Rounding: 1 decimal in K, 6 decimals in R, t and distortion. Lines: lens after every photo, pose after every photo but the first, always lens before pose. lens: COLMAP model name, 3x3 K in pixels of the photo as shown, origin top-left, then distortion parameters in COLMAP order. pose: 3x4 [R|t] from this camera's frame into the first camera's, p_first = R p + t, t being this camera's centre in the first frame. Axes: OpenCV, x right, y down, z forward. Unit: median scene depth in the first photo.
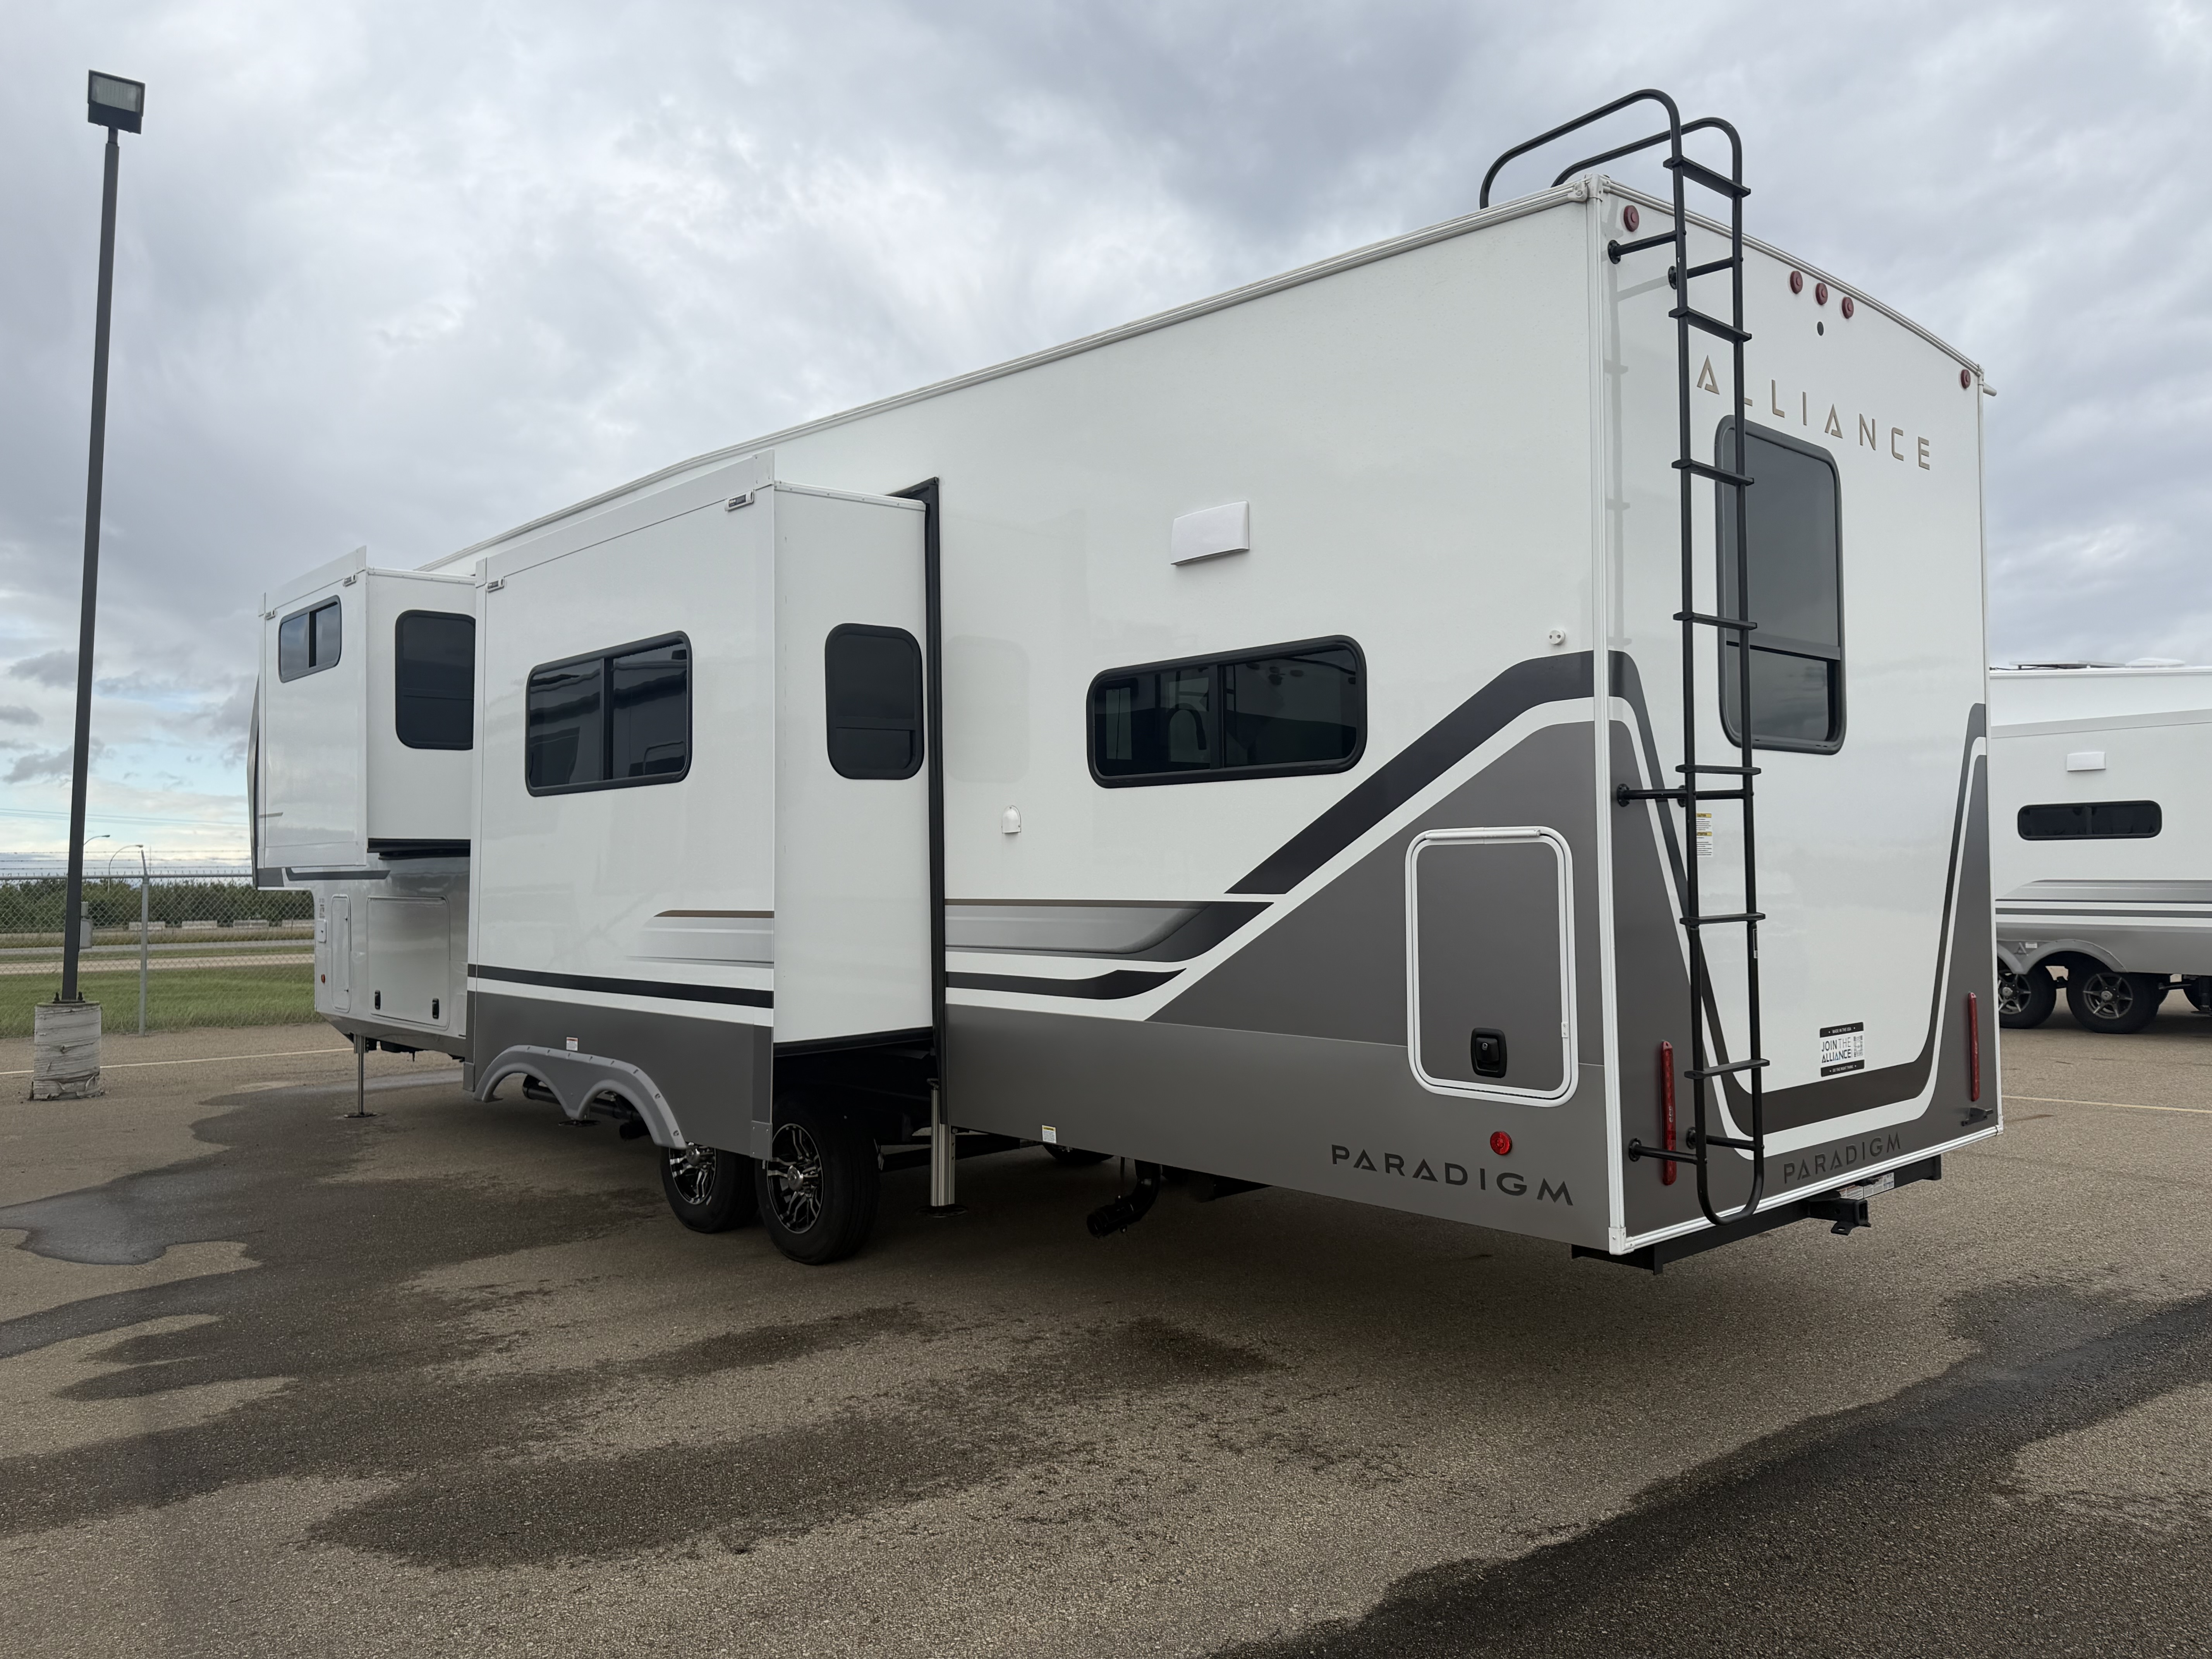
lens RADIAL K [[1642.0, 0, 1106.0], [0, 1642.0, 829.5], [0, 0, 1]] dist [-0.002797, -0.001487]
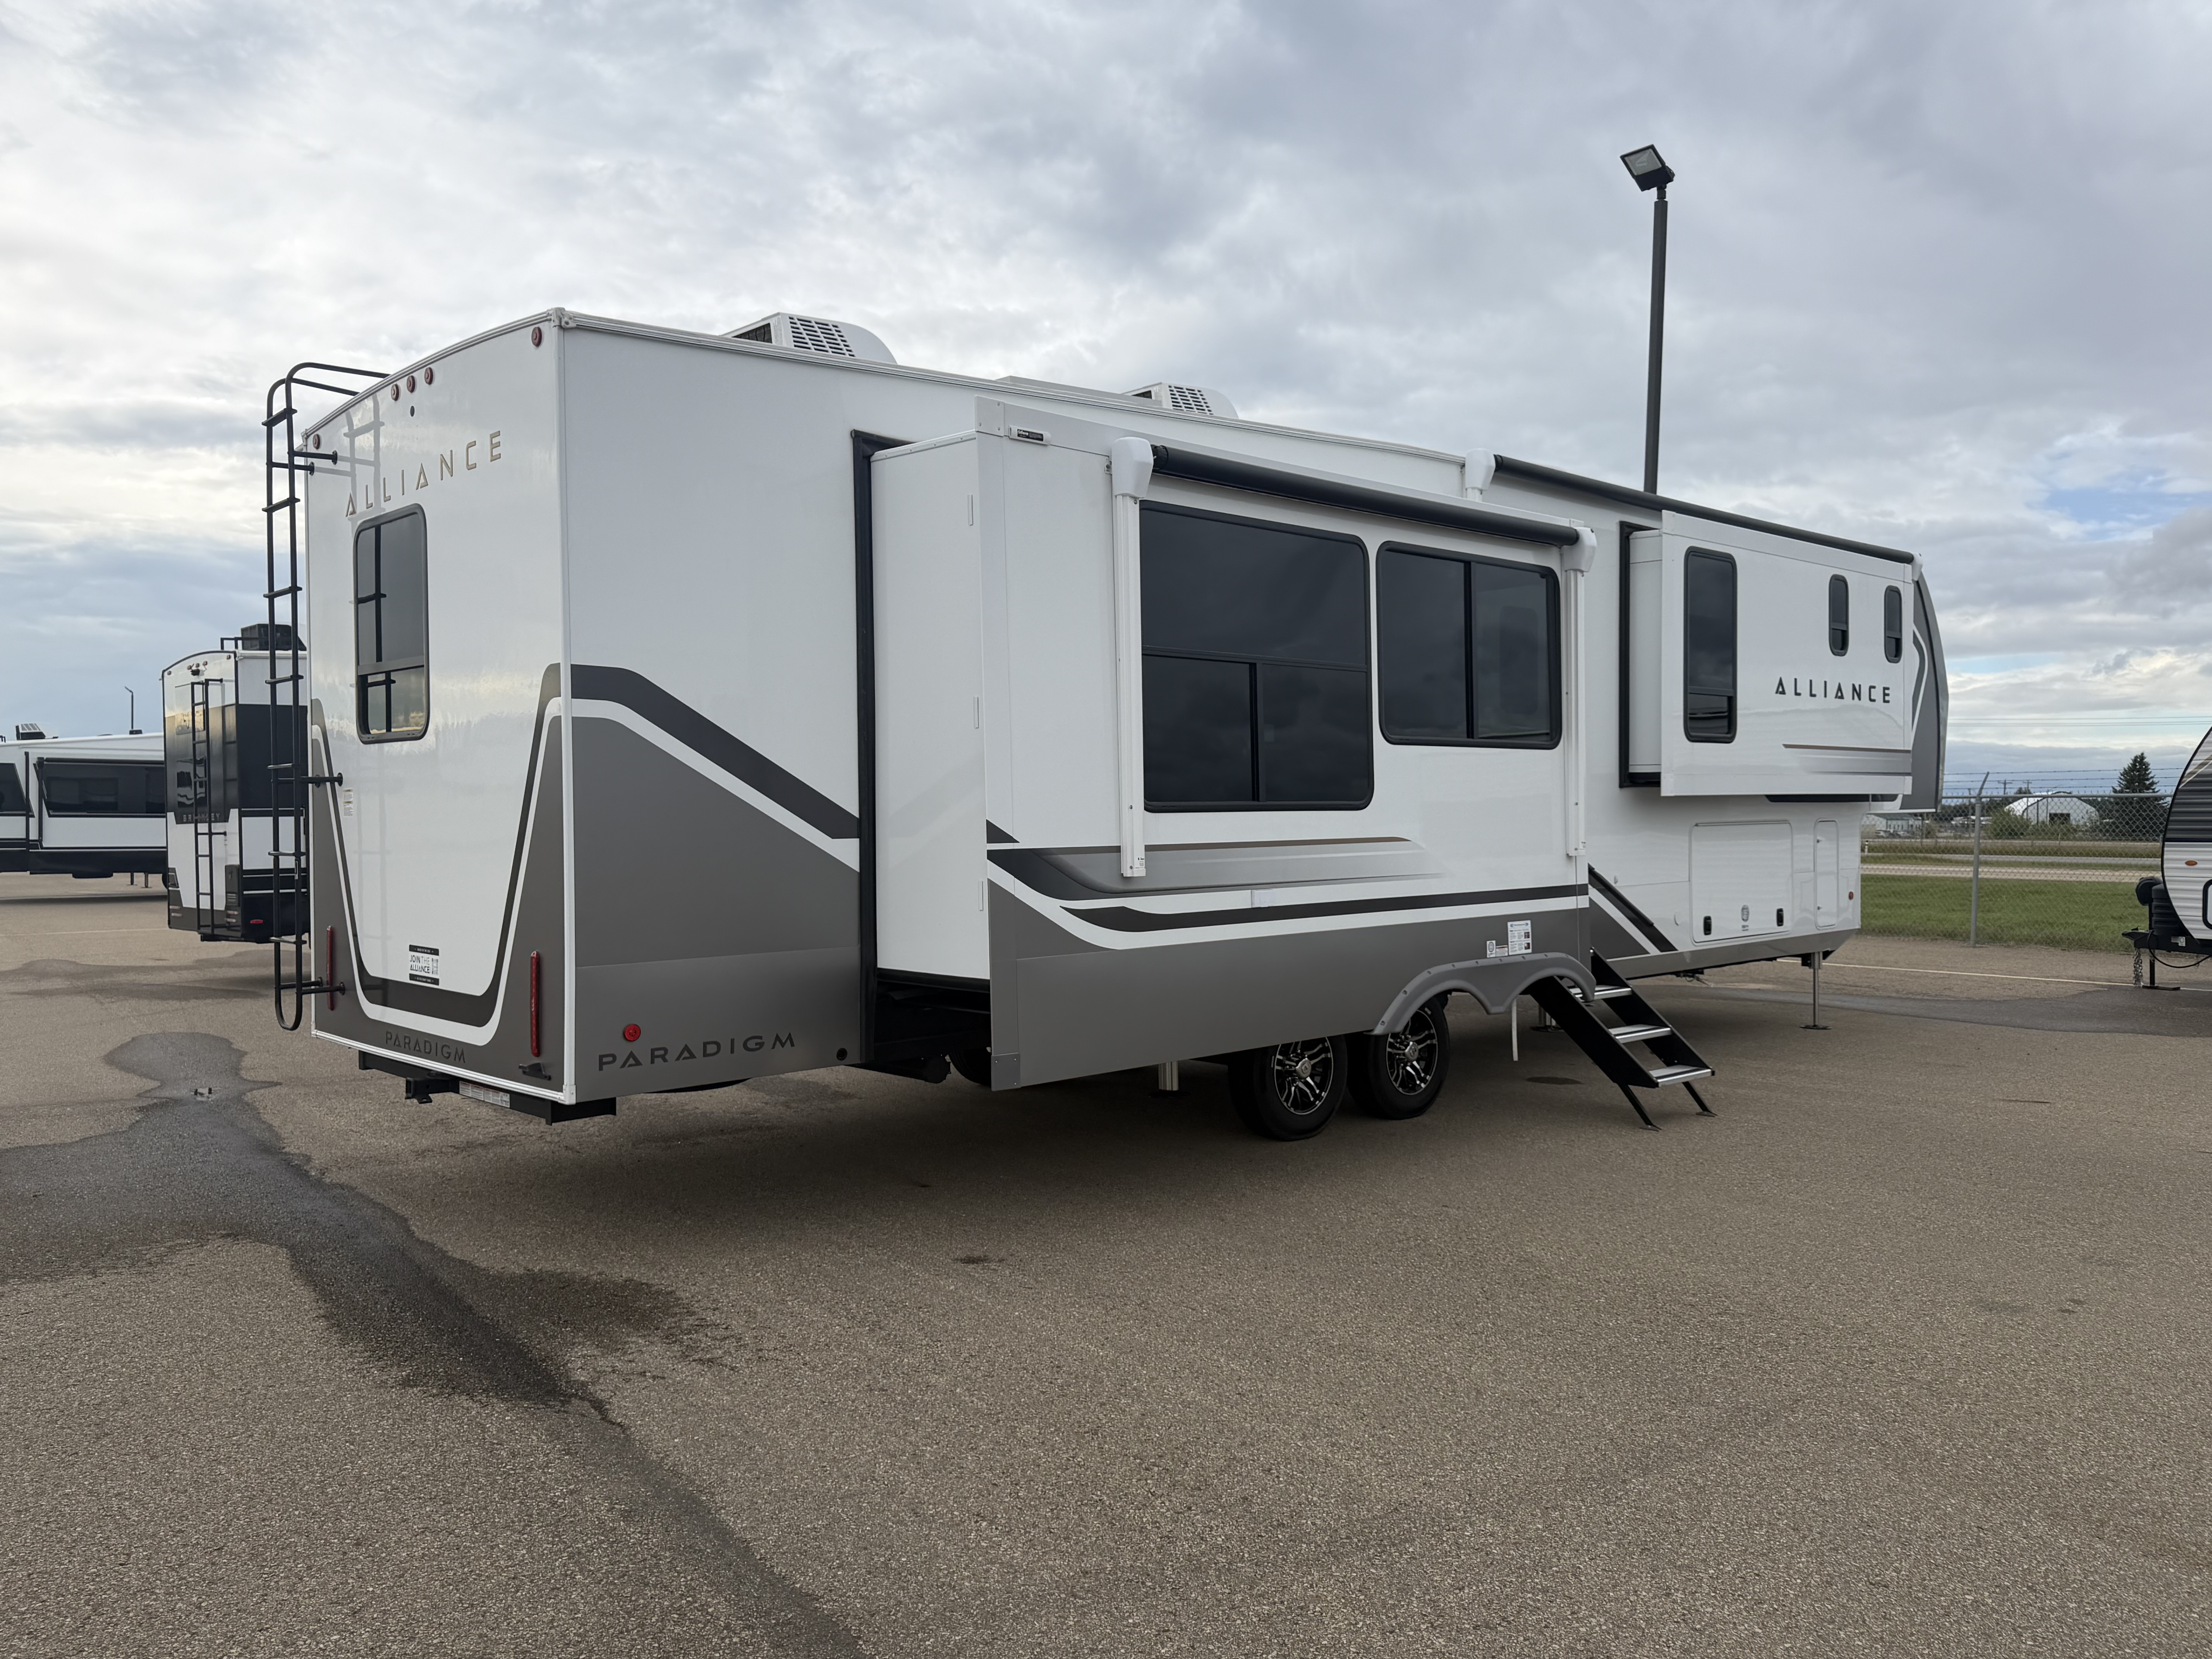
lens RADIAL K [[1681.0, 0, 1106.0], [0, 1681.0, 829.5], [0, 0, 1]] dist [0.002455, 0.000568]
pose [[0.025663, 0.027562, -0.999291, 1.674368], [0.031146, 0.999113, 0.028357, 0.004680], [0.999185, -0.031851, 0.024782, 1.408676]]
